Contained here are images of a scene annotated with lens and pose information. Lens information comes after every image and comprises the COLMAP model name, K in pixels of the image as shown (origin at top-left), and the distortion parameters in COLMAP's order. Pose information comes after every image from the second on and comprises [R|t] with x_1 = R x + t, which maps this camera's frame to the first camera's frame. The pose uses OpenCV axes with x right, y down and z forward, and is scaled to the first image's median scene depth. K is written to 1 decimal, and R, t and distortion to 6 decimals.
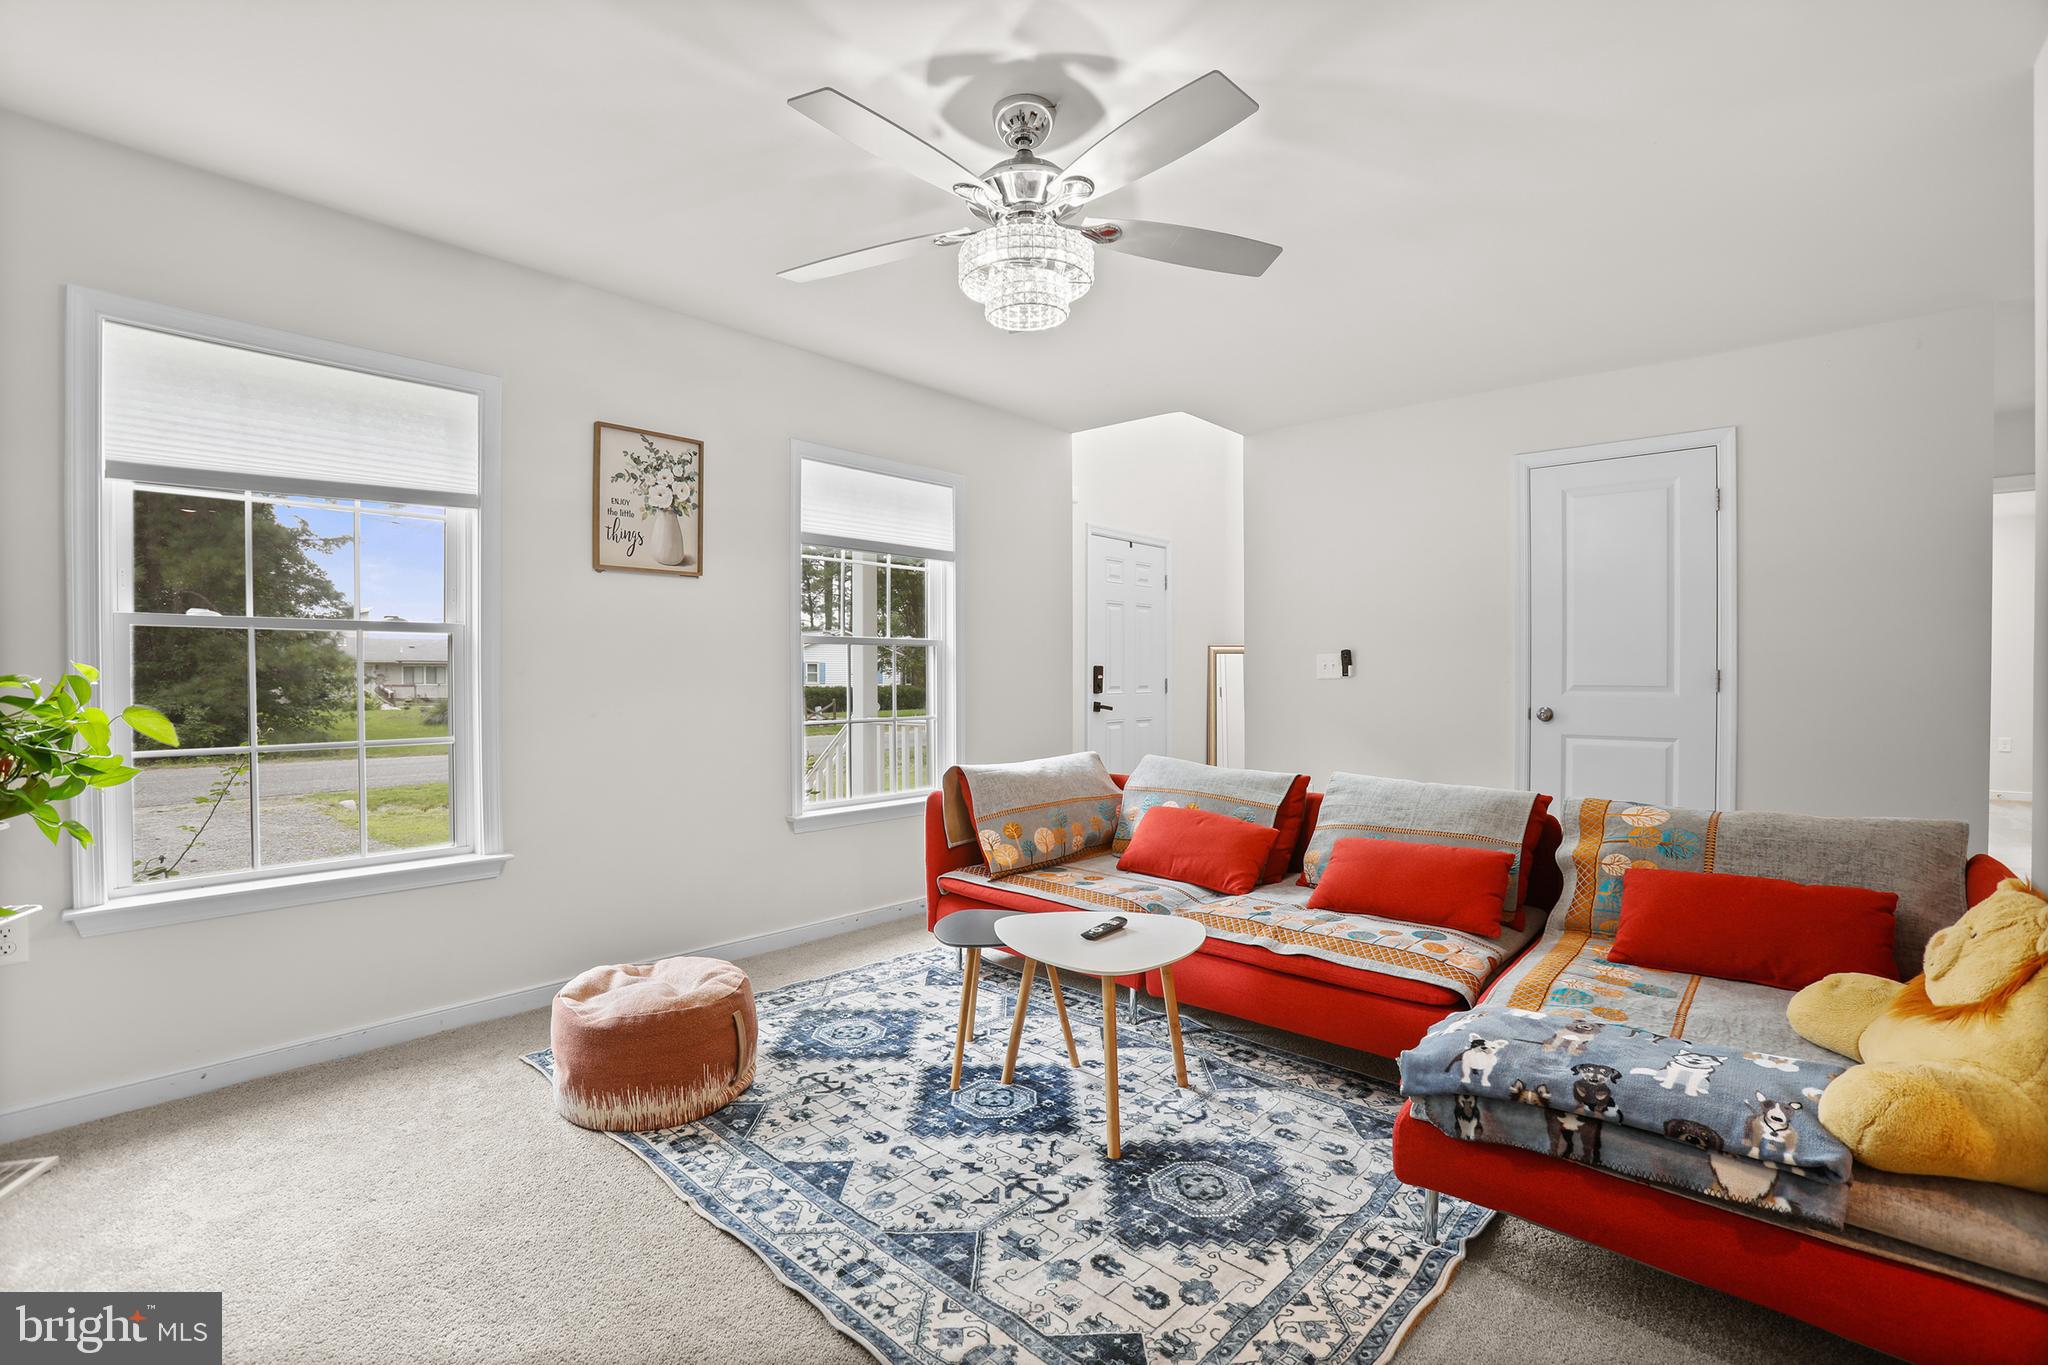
lens RADIAL K [[936.2, 0, 1030.3], [0, 936.2, 681.8], [0, 0, 1]] dist [-0.064987, 0.030641]
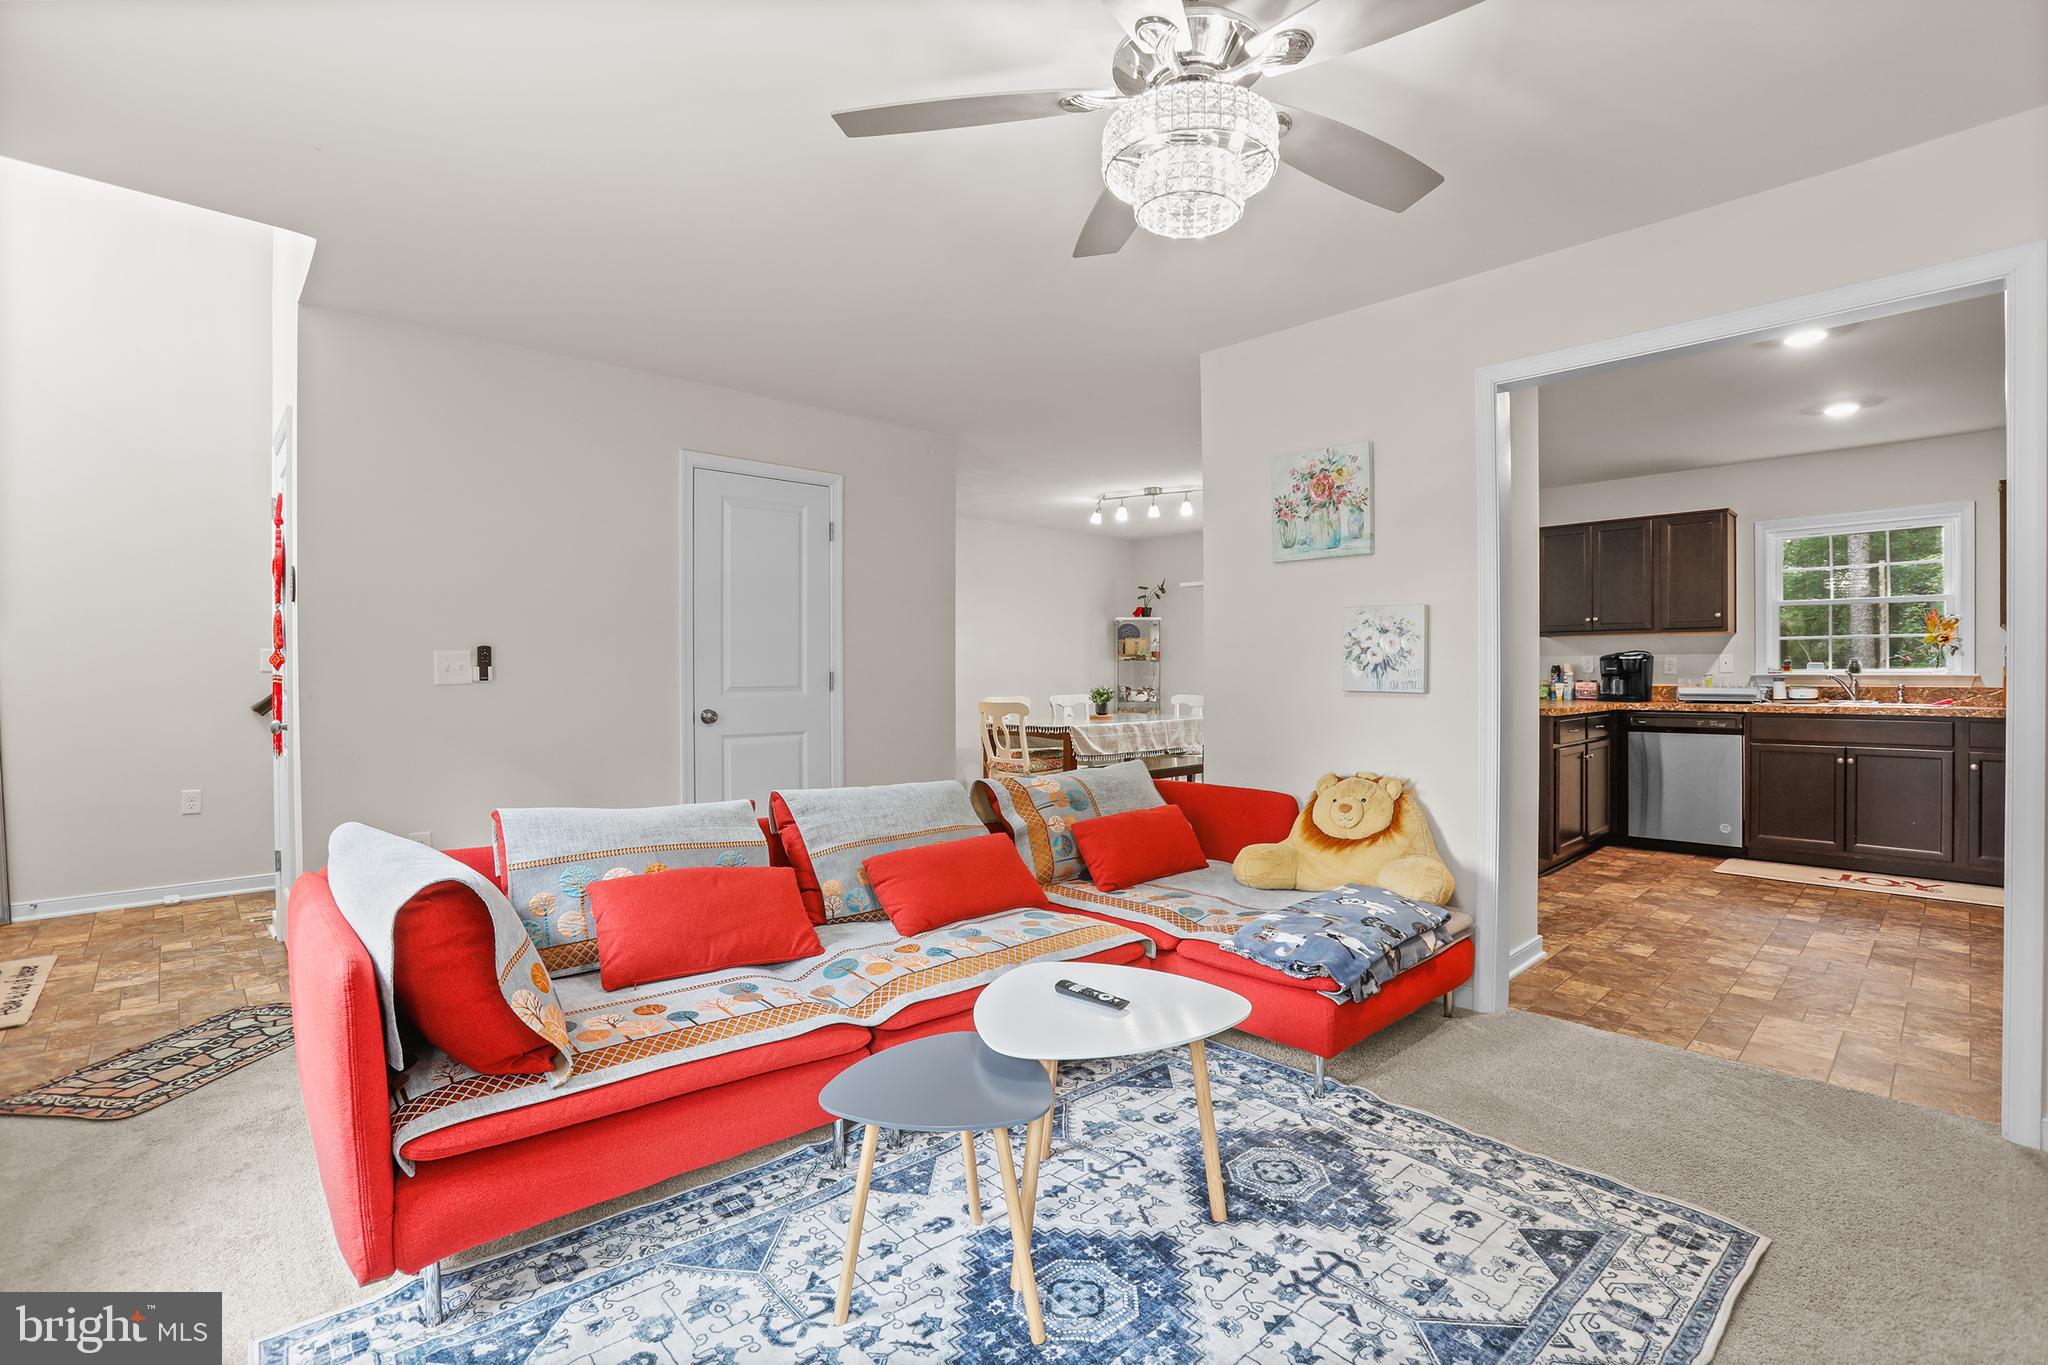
lens RADIAL K [[936.2, 0, 1030.3], [0, 936.2, 681.8], [0, 0, 1]] dist [-0.064987, 0.030641]
pose [[0.088345, -0.006769, 0.996067, -0.786791], [0.009237, 0.999939, 0.005976, -0.008959], [-0.996047, 0.008672, 0.088402, 1.077631]]
